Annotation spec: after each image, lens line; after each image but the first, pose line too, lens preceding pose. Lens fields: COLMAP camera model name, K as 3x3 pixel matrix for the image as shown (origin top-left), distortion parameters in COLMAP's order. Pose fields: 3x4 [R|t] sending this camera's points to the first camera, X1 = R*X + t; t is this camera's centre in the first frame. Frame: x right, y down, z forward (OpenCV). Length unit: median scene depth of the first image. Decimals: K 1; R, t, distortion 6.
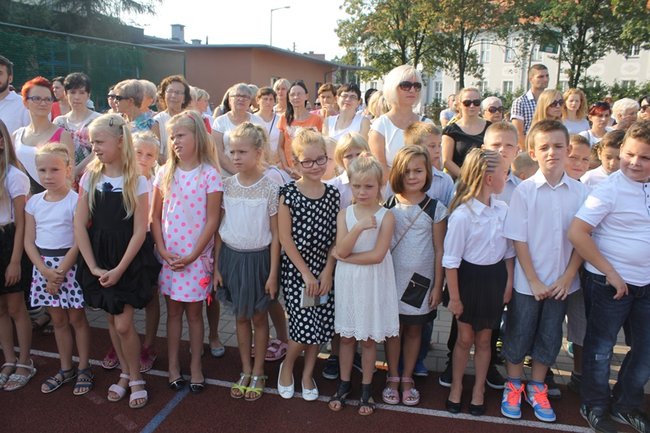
lens RADIAL K [[545.1, 0, 320.4], [0, 545.1, 213.6], [0, 0, 1]] dist [-0.170586, 0.154037]
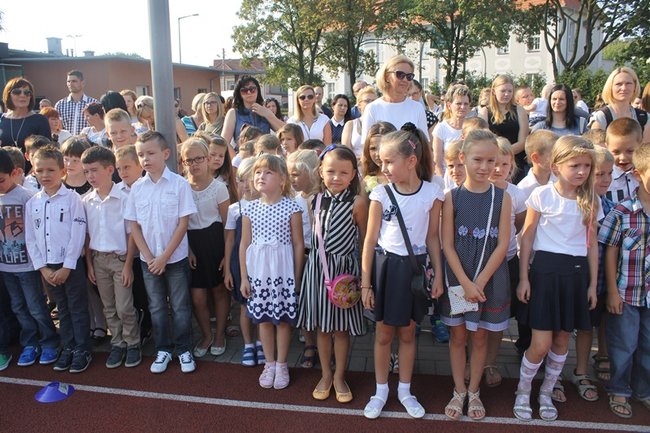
lens RADIAL K [[545.1, 0, 320.4], [0, 545.1, 213.6], [0, 0, 1]] dist [-0.170586, 0.154037]
pose [[0.997901, -0.043802, 0.047689, 0.138511], [0.044091, 0.999015, -0.005032, 0.008851], [-0.047422, 0.007124, 0.998850, -0.025034]]
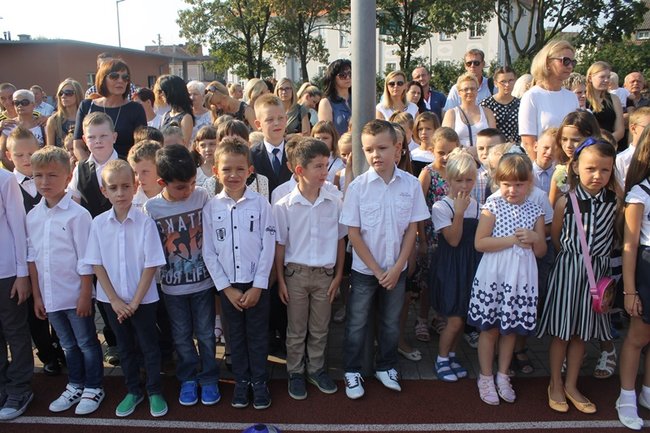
lens RADIAL K [[545.1, 0, 320.4], [0, 545.1, 213.6], [0, 0, 1]] dist [-0.170586, 0.154037]
pose [[0.982688, -0.073917, 0.169884, 0.099217], [0.070487, 0.997170, 0.026143, 0.004513], [-0.171335, -0.013716, 0.985117, -0.011236]]
